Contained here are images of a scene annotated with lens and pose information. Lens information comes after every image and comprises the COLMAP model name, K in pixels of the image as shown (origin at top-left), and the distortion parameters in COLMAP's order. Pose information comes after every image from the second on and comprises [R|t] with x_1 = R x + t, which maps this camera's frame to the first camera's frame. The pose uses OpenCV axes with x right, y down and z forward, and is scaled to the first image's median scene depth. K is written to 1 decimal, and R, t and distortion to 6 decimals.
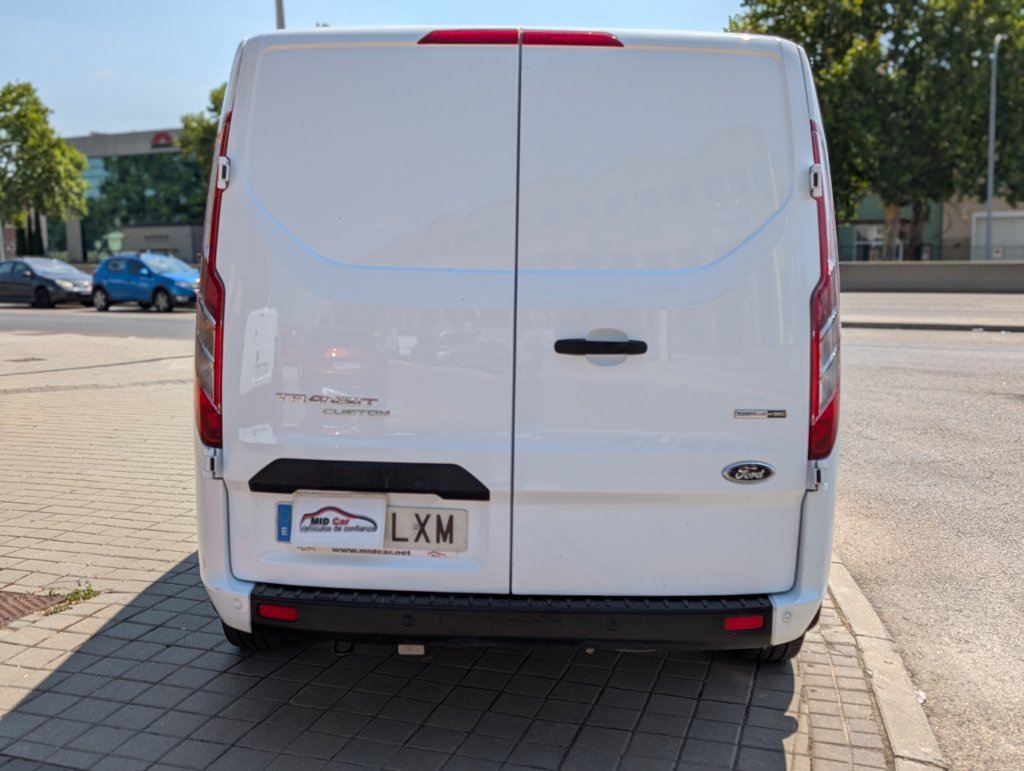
lens RADIAL K [[1097.4, 0, 522.8], [0, 1097.4, 380.7], [0, 0, 1]] dist [0.087909, -0.214355]
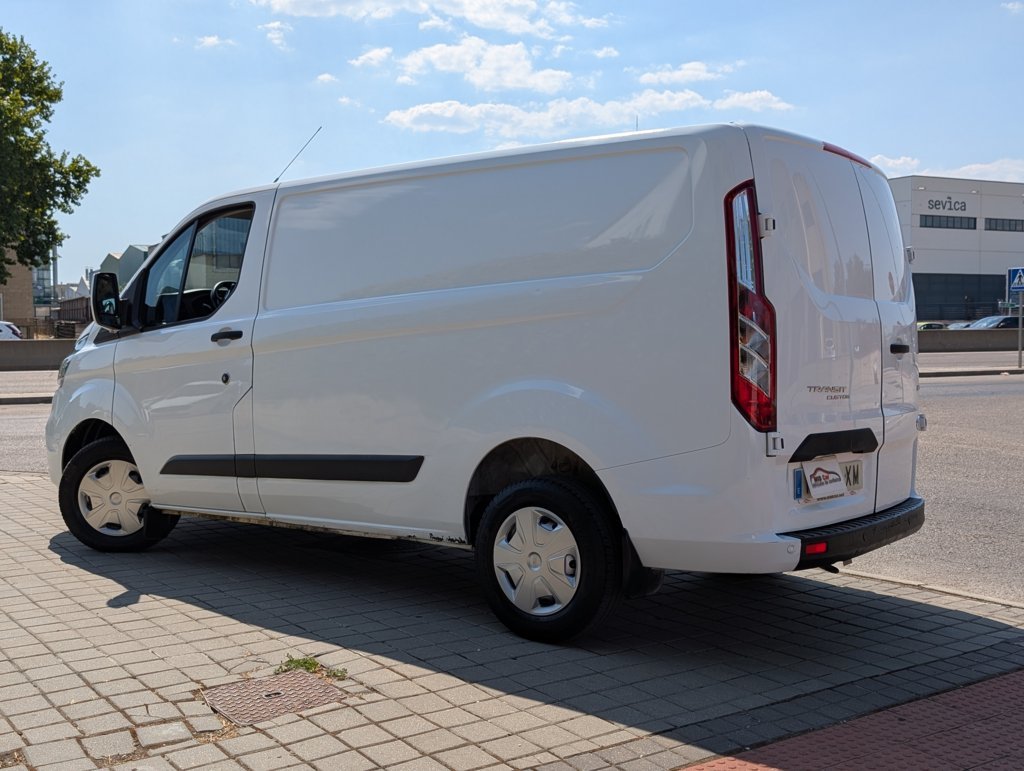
lens RADIAL K [[1097.4, 0, 522.8], [0, 1097.4, 380.7], [0, 0, 1]] dist [0.087909, -0.214355]
pose [[0.581110, -0.028222, 0.813335, -1.538030], [0.089386, 0.995565, -0.029320, 0.011732], [-0.808901, 0.089739, 0.581056, 0.482268]]
